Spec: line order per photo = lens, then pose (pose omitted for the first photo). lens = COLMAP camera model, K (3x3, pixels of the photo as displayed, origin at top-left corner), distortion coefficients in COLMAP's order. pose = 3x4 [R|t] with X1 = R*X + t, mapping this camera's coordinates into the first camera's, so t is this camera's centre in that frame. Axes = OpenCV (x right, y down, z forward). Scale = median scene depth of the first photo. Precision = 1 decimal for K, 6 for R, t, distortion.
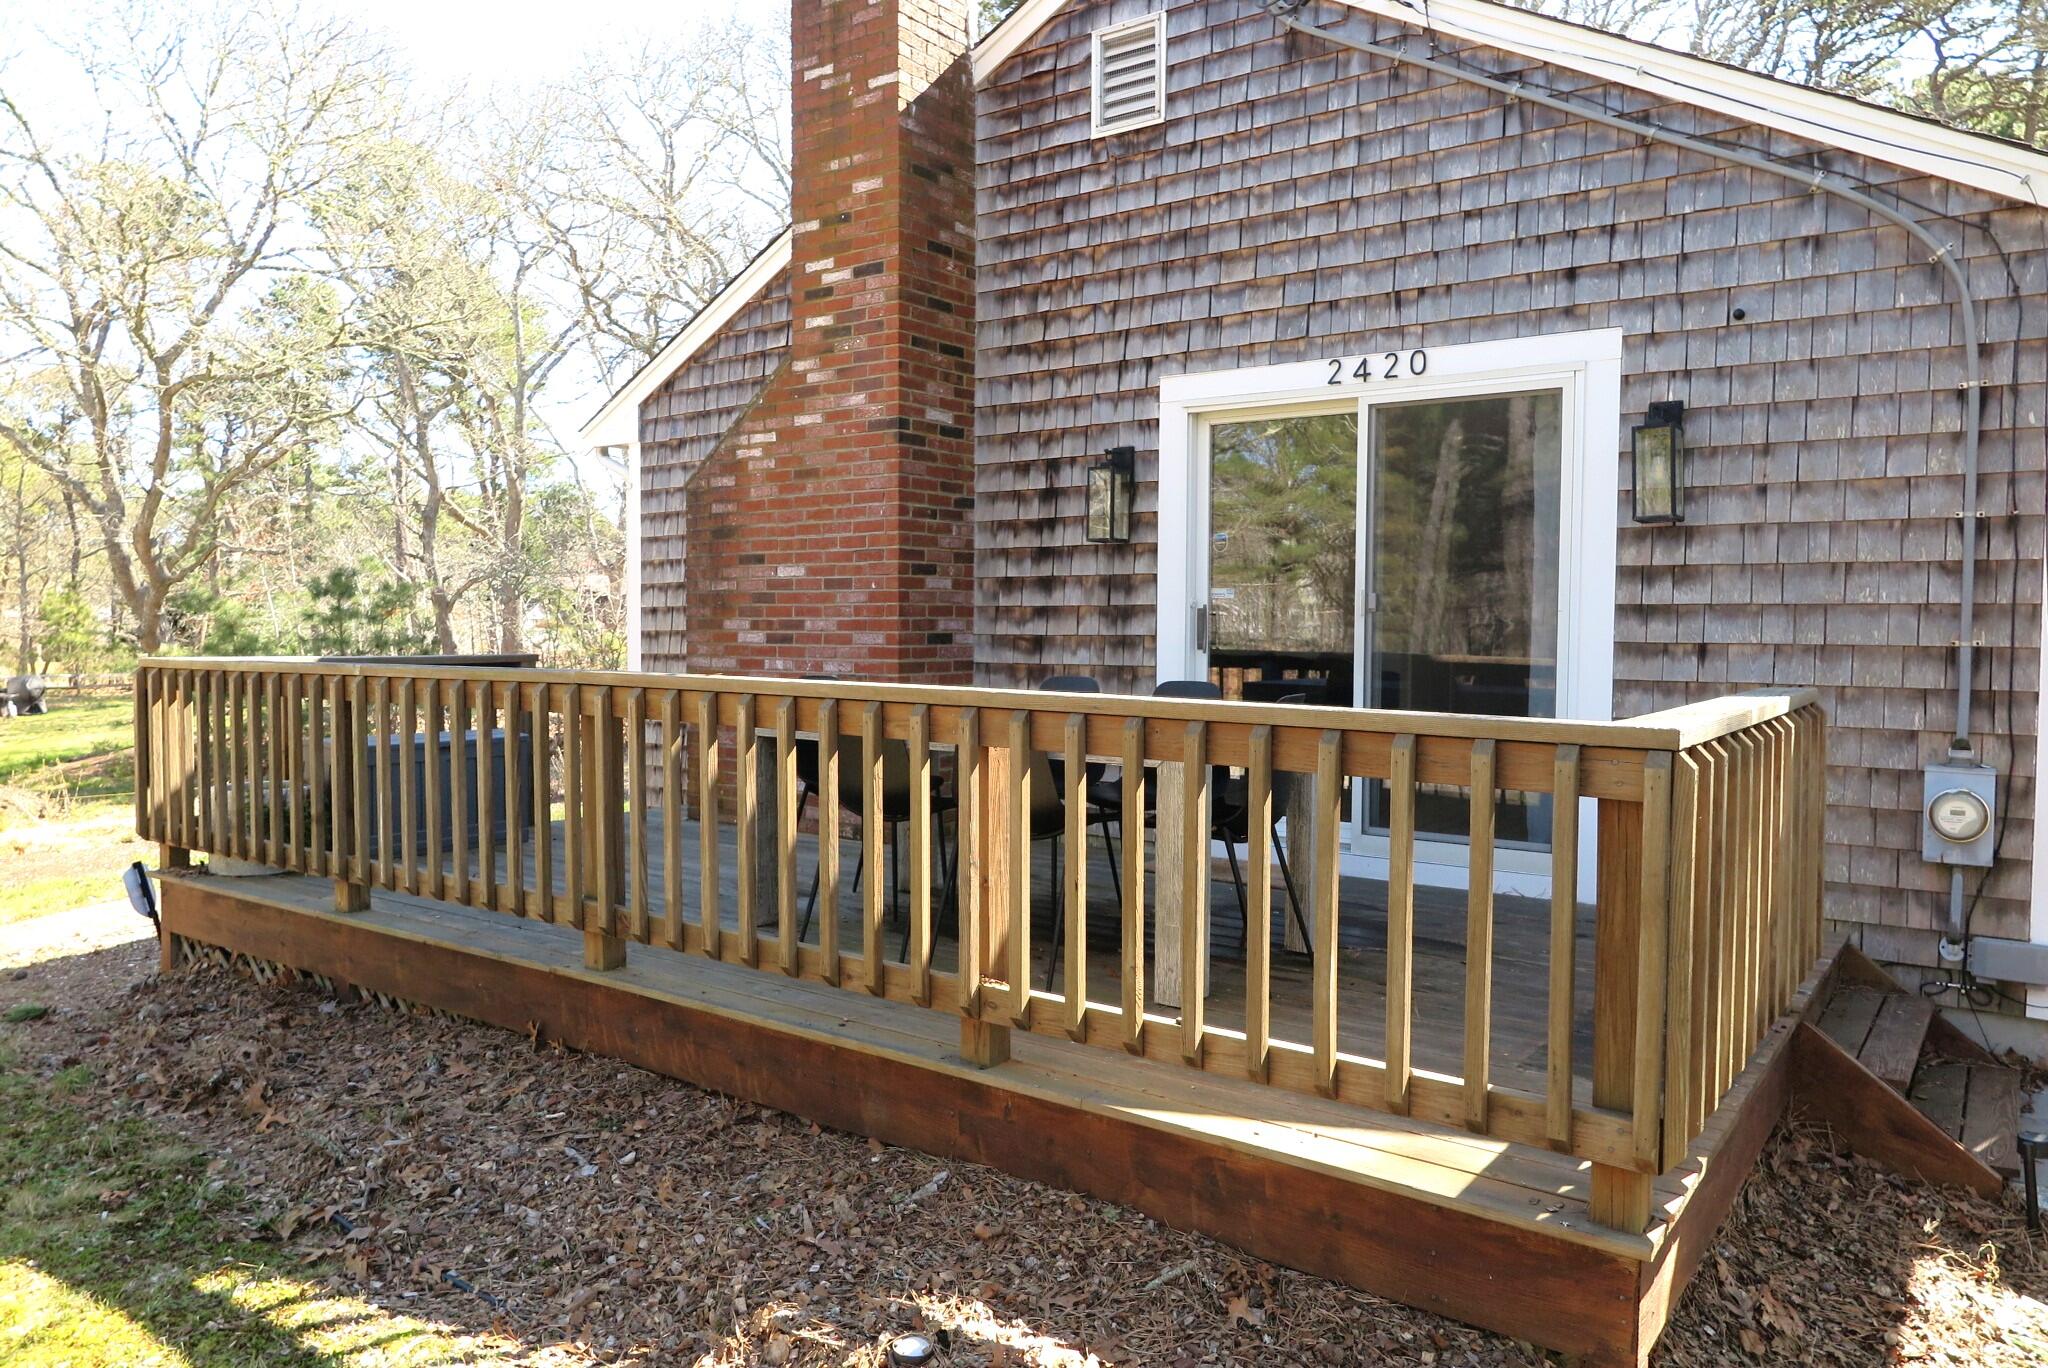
lens RADIAL K [[1416.0, 0, 1024.4], [0, 1416.0, 685.2], [0, 0, 1]] dist [-0.010476, 0.007704]
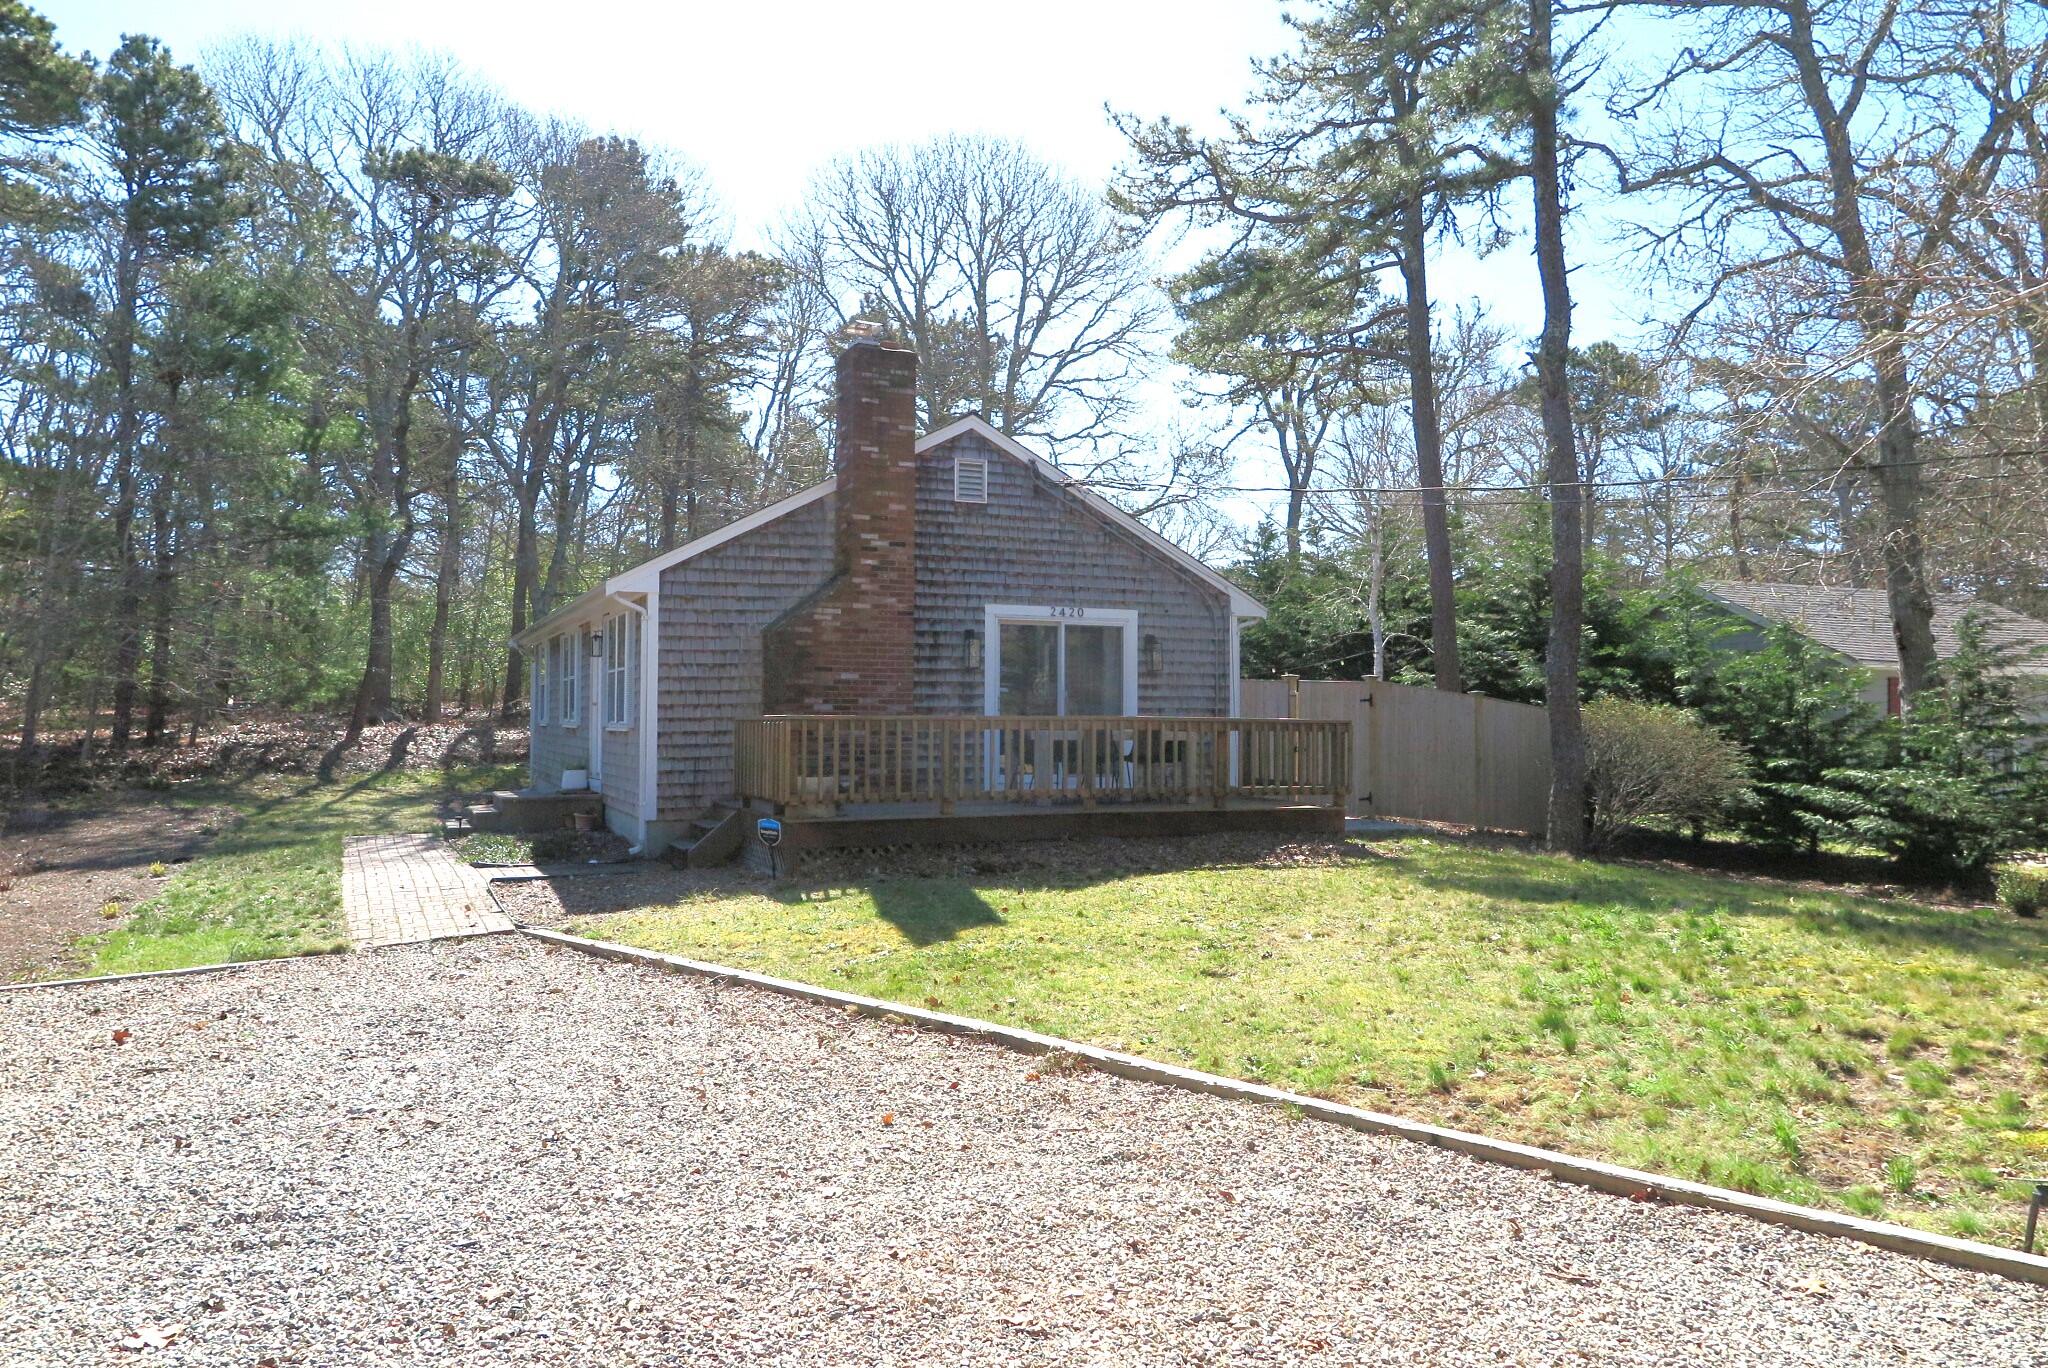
lens RADIAL K [[1416.0, 0, 1023.5], [0, 1416.0, 688.2], [0, 0, 1]] dist [-0.010476, 0.007704]
pose [[0.495580, 0.016069, 0.868413, -1.926660], [0.033698, 0.998720, -0.037711, 0.026695], [-0.867908, 0.047953, 0.494405, -0.272513]]
